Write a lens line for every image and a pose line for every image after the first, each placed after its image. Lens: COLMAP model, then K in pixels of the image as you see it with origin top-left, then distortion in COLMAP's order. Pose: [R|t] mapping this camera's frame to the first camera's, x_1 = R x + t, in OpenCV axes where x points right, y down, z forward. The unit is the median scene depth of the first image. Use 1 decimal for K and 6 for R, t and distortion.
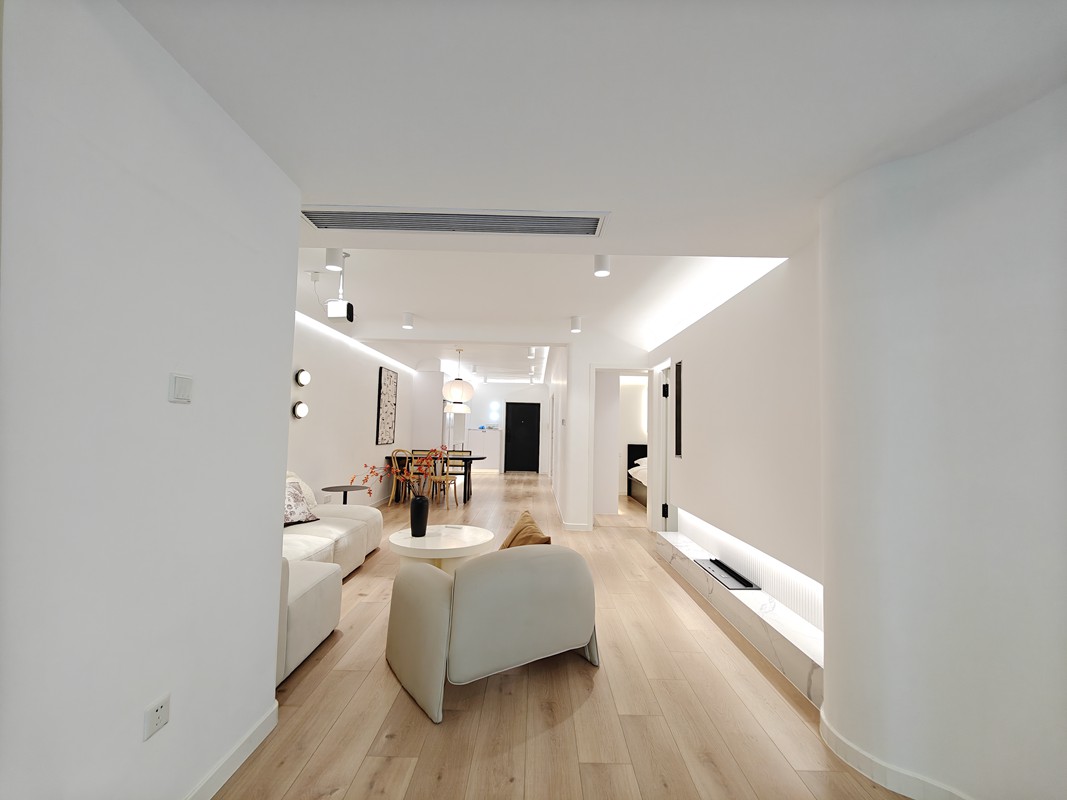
lens RADIAL K [[465.9, 0, 537.3], [0, 465.9, 400.7], [0, 0, 1]] dist [0.002306, -0.002039]
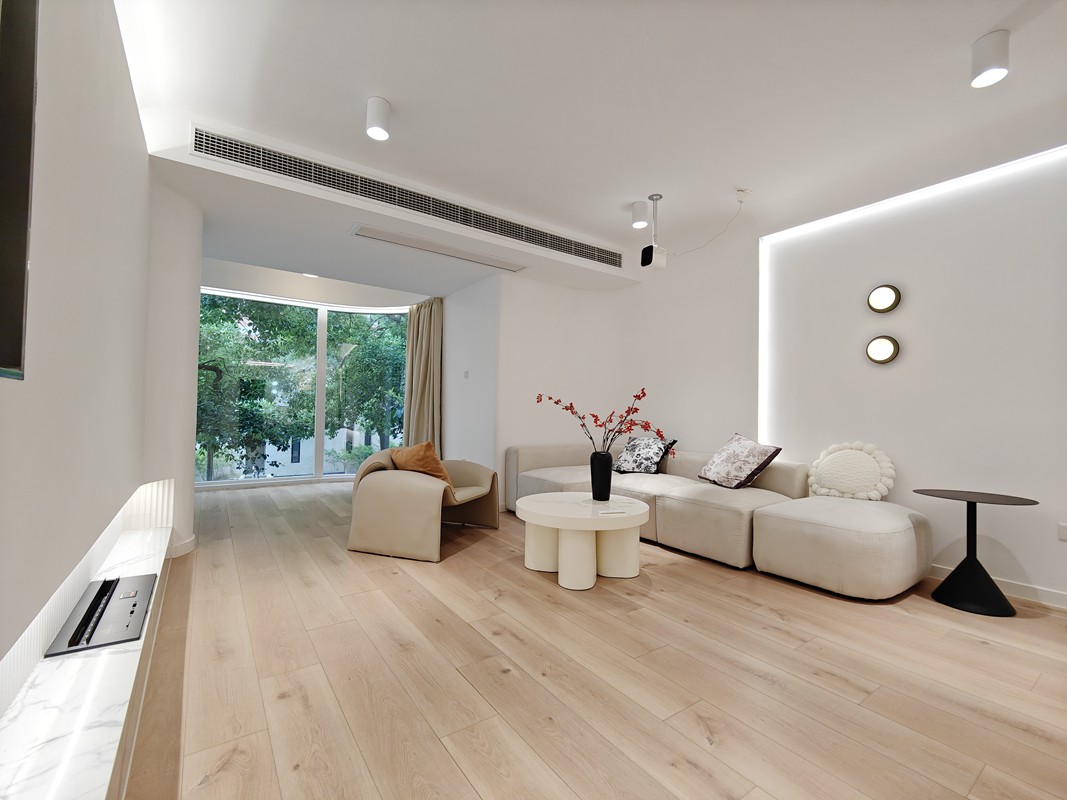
lens RADIAL K [[465.9, 0, 535.5], [0, 465.9, 401.5], [0, 0, 1]] dist [0.002306, -0.002039]
pose [[-0.820898, -0.047977, -0.569056, 0.316790], [0.001789, 0.996244, -0.086573, 0.193365], [0.571072, -0.072085, -0.817729, 1.640547]]
